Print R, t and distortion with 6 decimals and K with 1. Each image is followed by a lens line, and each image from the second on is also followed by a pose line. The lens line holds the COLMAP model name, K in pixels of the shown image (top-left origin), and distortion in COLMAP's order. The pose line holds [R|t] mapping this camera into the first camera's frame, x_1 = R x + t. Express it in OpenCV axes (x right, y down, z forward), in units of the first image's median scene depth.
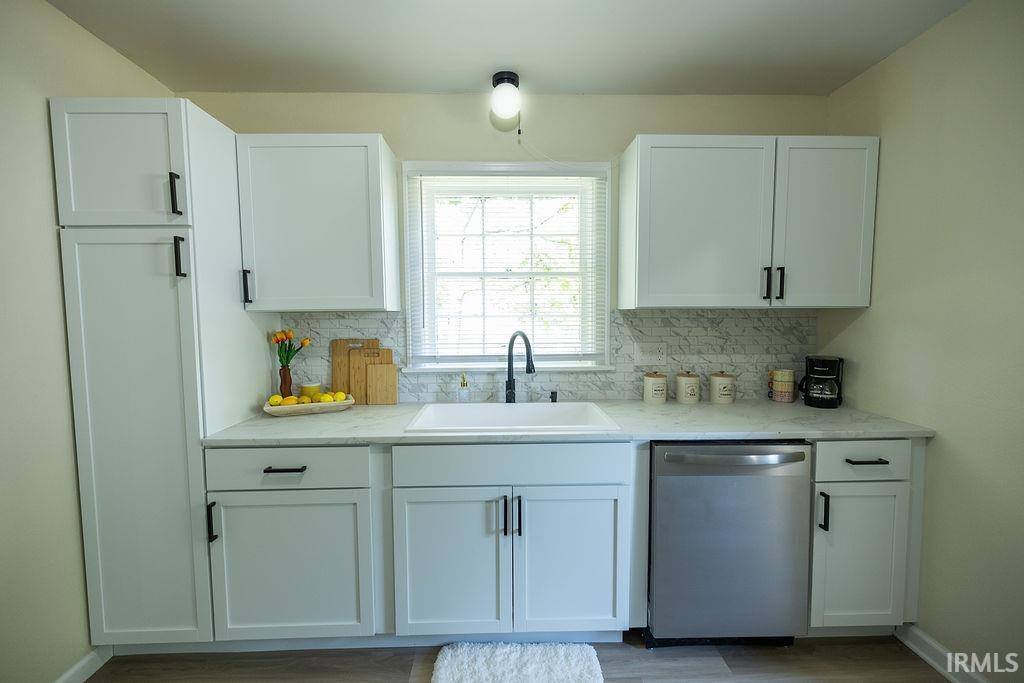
lens RADIAL K [[446.2, 0, 513.4], [0, 446.2, 345.2], [0, 0, 1]] dist [-0.000366, 0.000075]
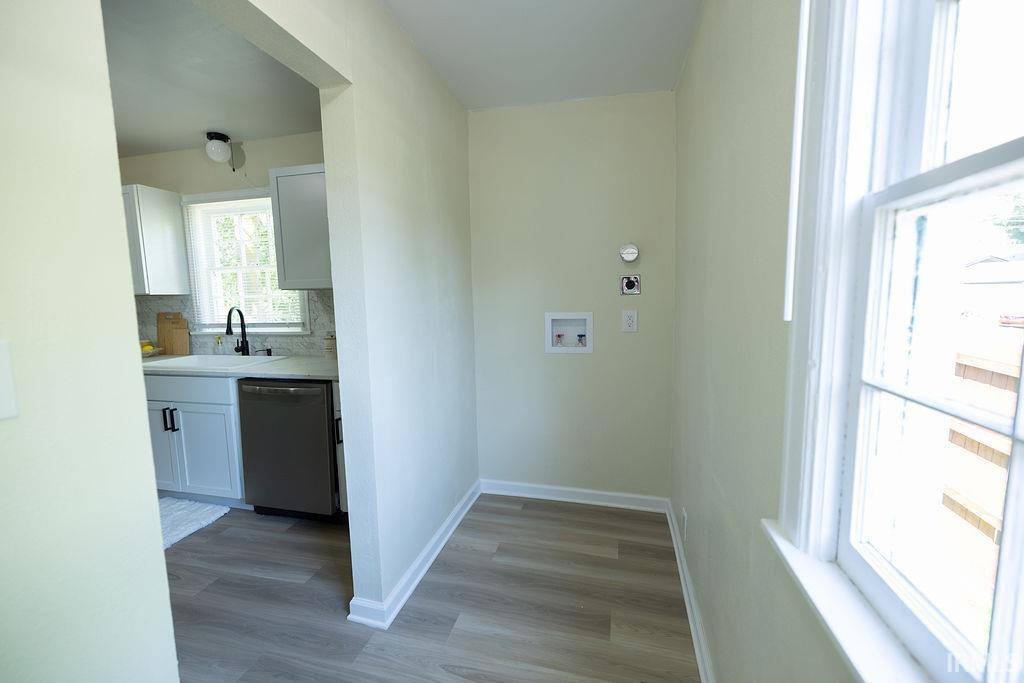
lens RADIAL K [[437.9, 0, 516.2], [0, 437.9, 338.8], [0, 0, 1]] dist [-0.000052, 0.000003]
pose [[0.961668, 0.012494, -0.273930, 1.245511], [-0.000603, 0.999056, 0.043448, 0.010057], [0.274214, -0.041617, 0.960768, -0.142040]]
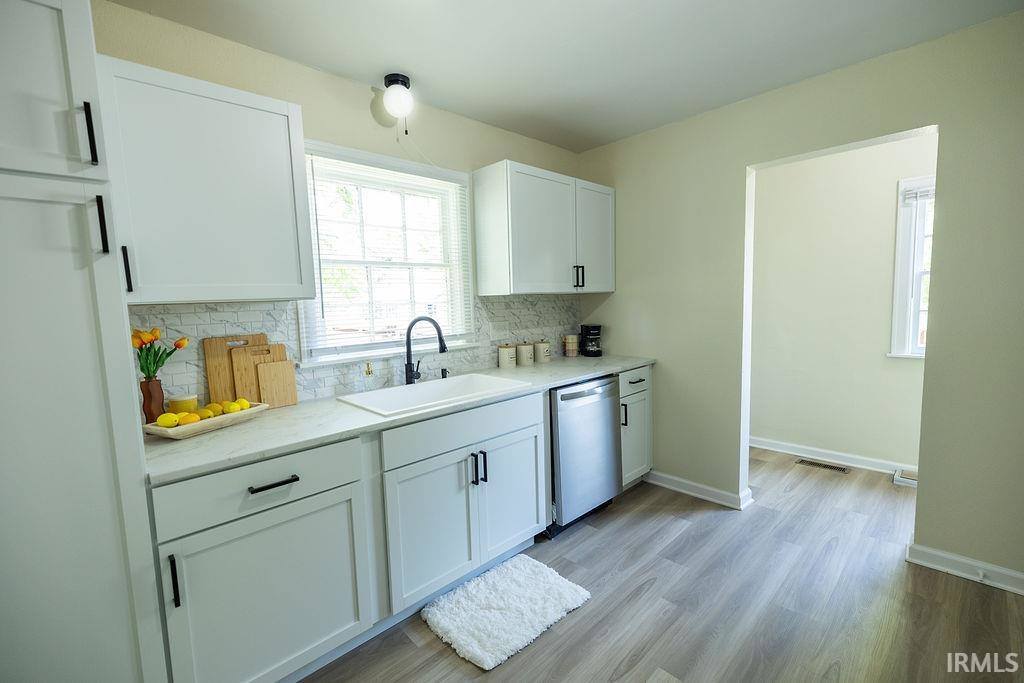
lens RADIAL K [[446.2, 0, 513.4], [0, 446.2, 345.2], [0, 0, 1]] dist [-0.000366, 0.000075]
pose [[0.735711, -0.087804, 0.671580, -0.538316], [0.076253, 0.995995, 0.046685, 0.004583], [-0.672989, 0.016863, 0.739460, 0.035751]]
